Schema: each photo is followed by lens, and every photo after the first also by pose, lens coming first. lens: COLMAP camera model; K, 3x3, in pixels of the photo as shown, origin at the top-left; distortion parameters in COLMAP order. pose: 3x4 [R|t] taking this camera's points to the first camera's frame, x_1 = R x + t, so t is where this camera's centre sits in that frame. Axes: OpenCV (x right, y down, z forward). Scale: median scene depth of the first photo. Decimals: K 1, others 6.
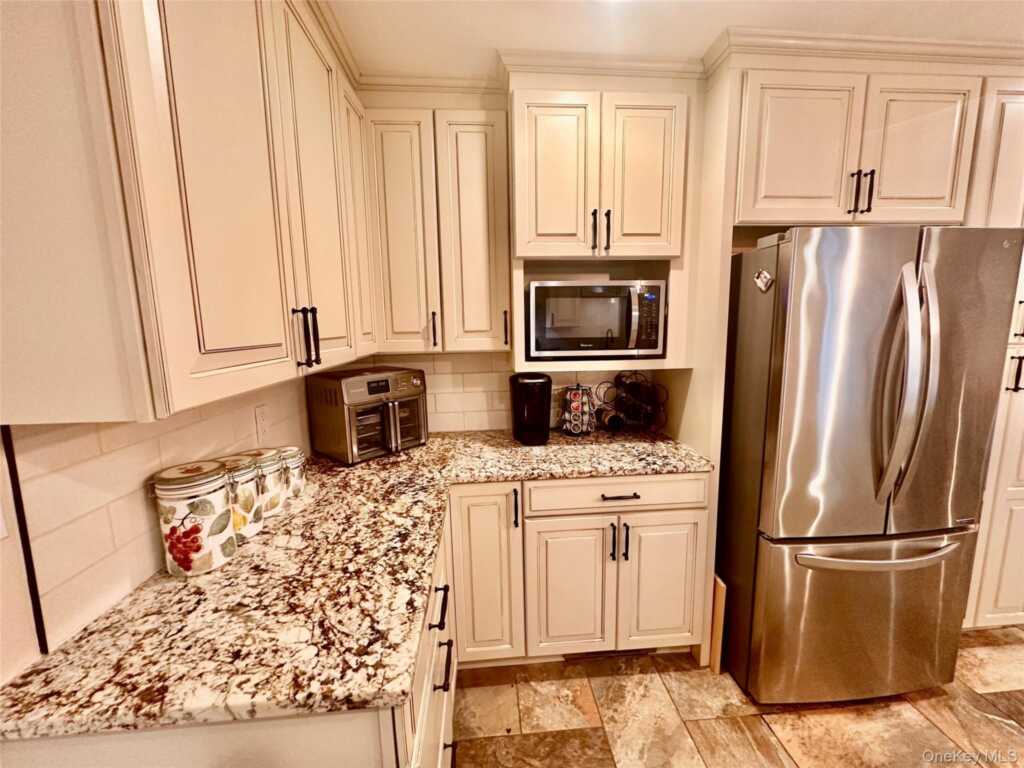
lens RADIAL K [[410.9, 0, 514.7], [0, 410.9, 384.9], [0, 0, 1]] dist [0.003367, 0.000219]
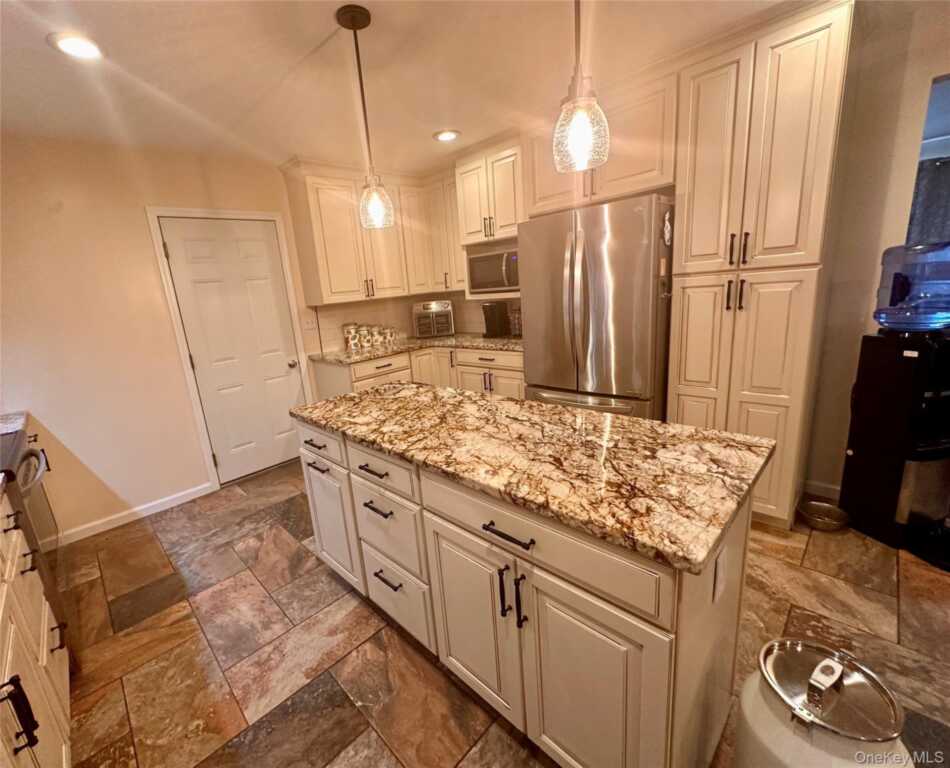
lens RADIAL K [[414.8, 0, 469.6], [0, 414.8, 384.1], [0, 0, 1]] dist [-0.002920, -0.000357]
pose [[0.649830, 0.137830, -0.747478, 1.816069], [-0.036878, 0.987980, 0.150116, 0.081754], [0.759184, -0.069984, 0.647102, -0.449833]]
